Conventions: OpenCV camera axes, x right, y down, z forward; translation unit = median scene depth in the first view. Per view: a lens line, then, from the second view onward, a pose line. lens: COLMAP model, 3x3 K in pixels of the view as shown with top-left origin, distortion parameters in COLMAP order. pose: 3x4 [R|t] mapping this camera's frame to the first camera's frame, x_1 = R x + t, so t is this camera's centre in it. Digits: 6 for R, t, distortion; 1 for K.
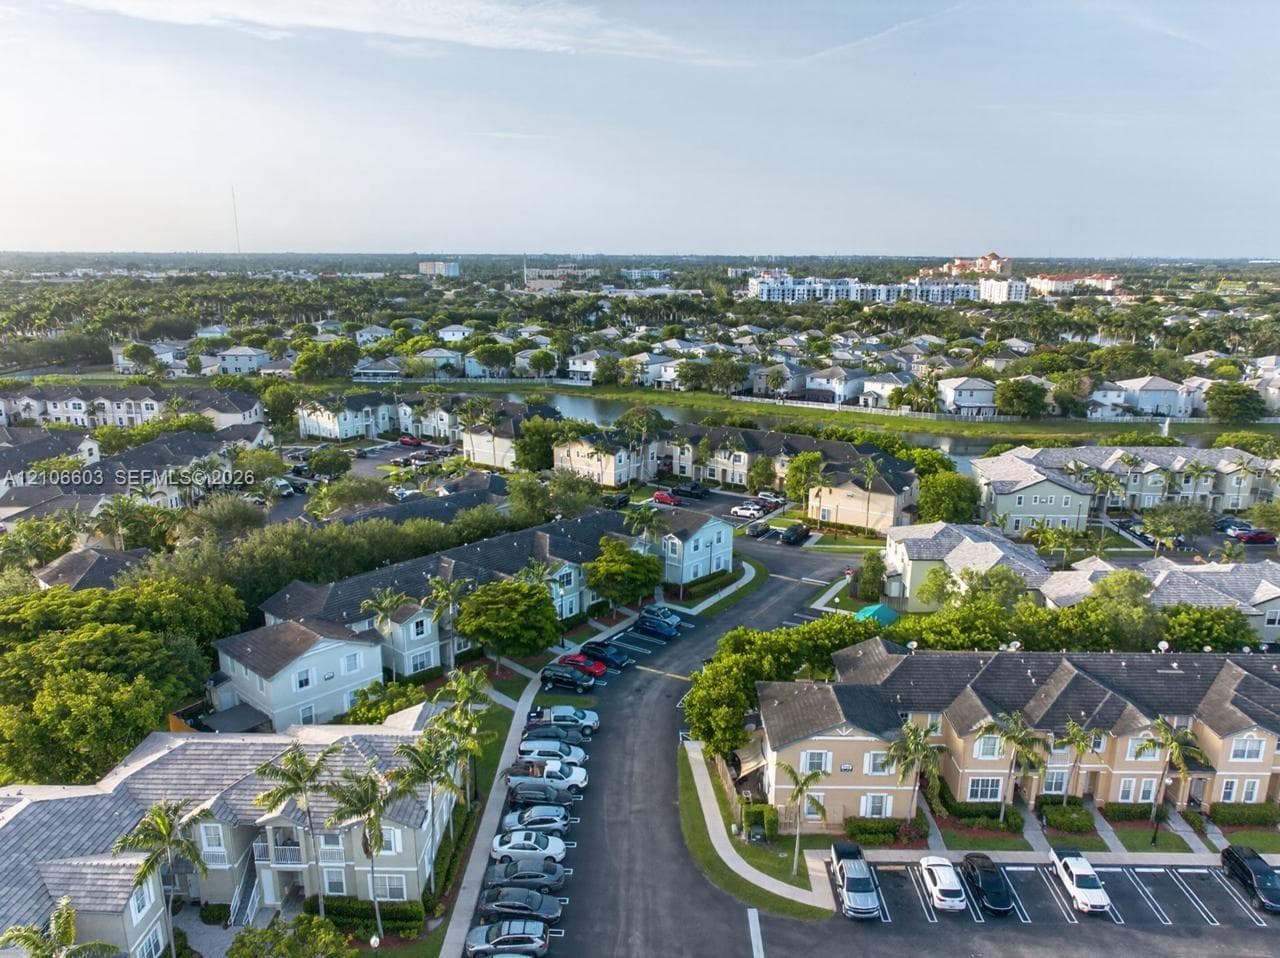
lens RADIAL K [[969.3, 0, 640.0], [0, 969.3, 479.0], [0, 0, 1]] dist [0.002017, -0.005160]
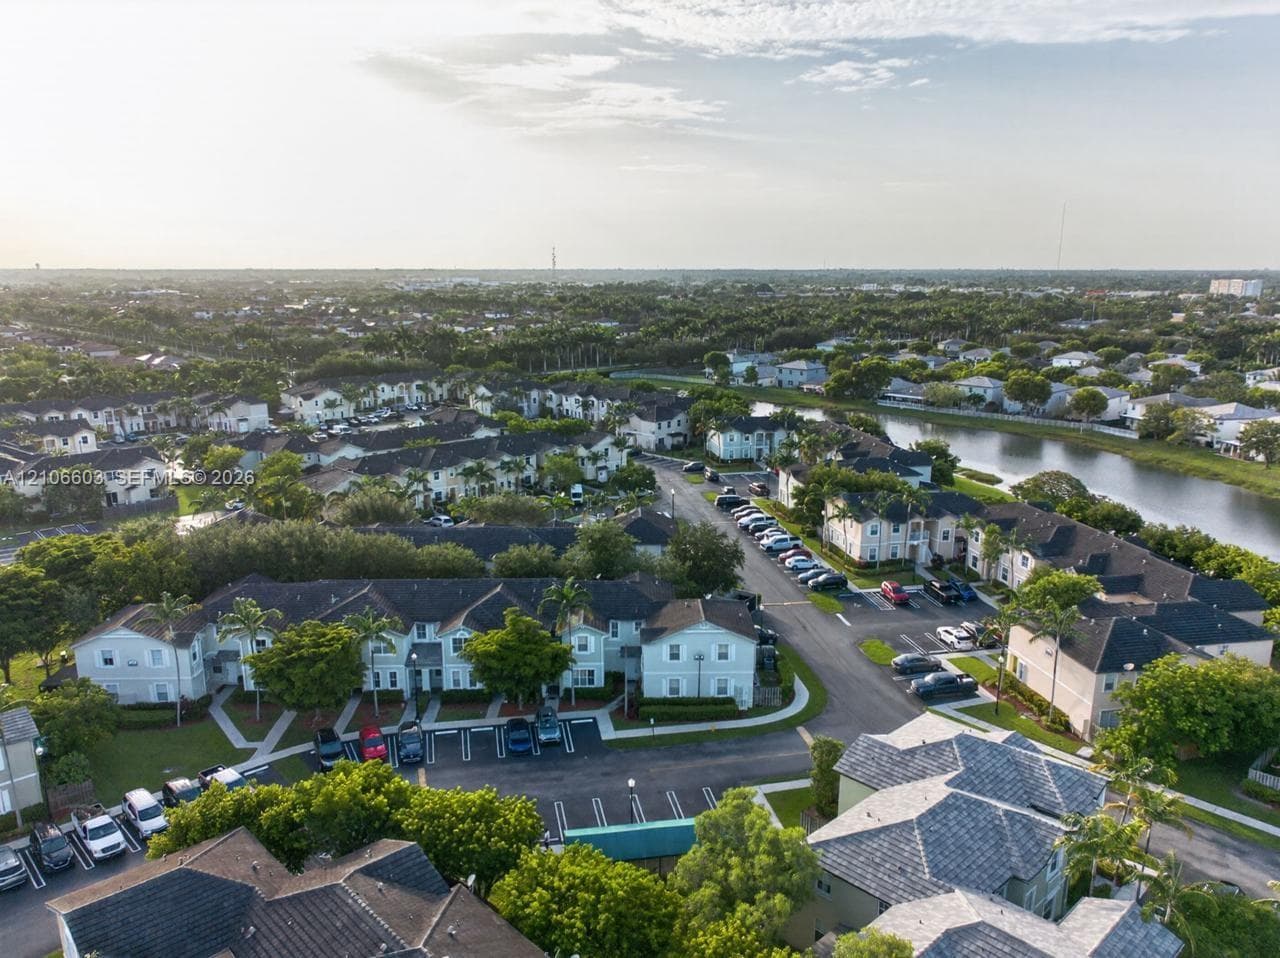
lens RADIAL K [[969.3, 0, 640.0], [0, 969.3, 479.0], [0, 0, 1]] dist [0.002017, -0.005160]
pose [[0.685633, 0.149196, -0.712495, 0.309885], [-0.161268, 0.985582, 0.051192, -0.054910], [0.709860, 0.079804, 0.699808, 0.249517]]
